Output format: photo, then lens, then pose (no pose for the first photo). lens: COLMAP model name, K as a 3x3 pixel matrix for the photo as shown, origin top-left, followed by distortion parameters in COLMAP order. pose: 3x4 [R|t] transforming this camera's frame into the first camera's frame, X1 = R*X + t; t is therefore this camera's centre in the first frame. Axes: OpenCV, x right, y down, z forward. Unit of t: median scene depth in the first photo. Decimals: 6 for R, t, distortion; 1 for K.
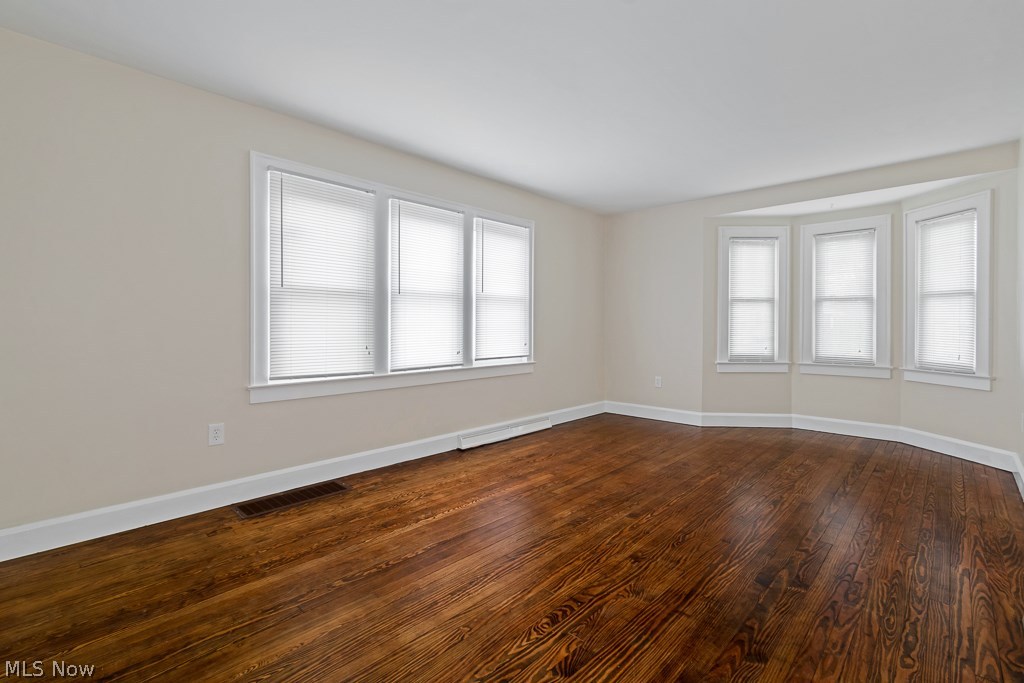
lens RADIAL K [[473.2, 0, 511.1], [0, 473.2, 330.9], [0, 0, 1]] dist [0.000648, -0.000176]
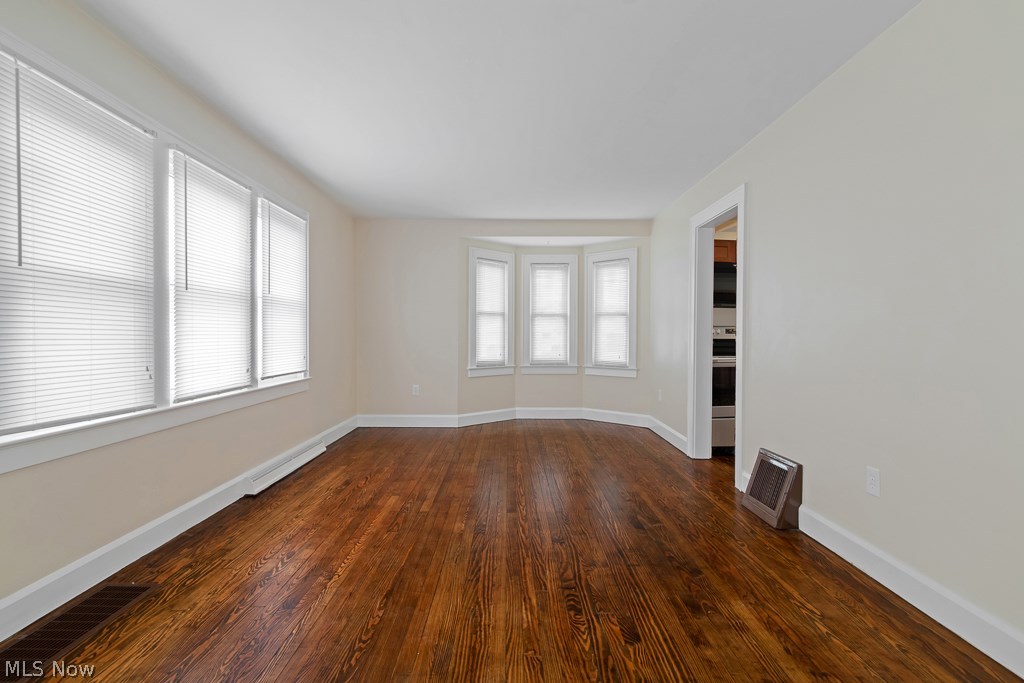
lens RADIAL K [[475.5, 0, 514.4], [0, 475.5, 349.3], [0, 0, 1]] dist [0.003382, -0.000025]
pose [[0.722003, -0.019309, 0.691620, -0.356639], [0.006425, 0.999755, 0.021204, -0.002607], [-0.691860, -0.010866, 0.721950, 0.152981]]
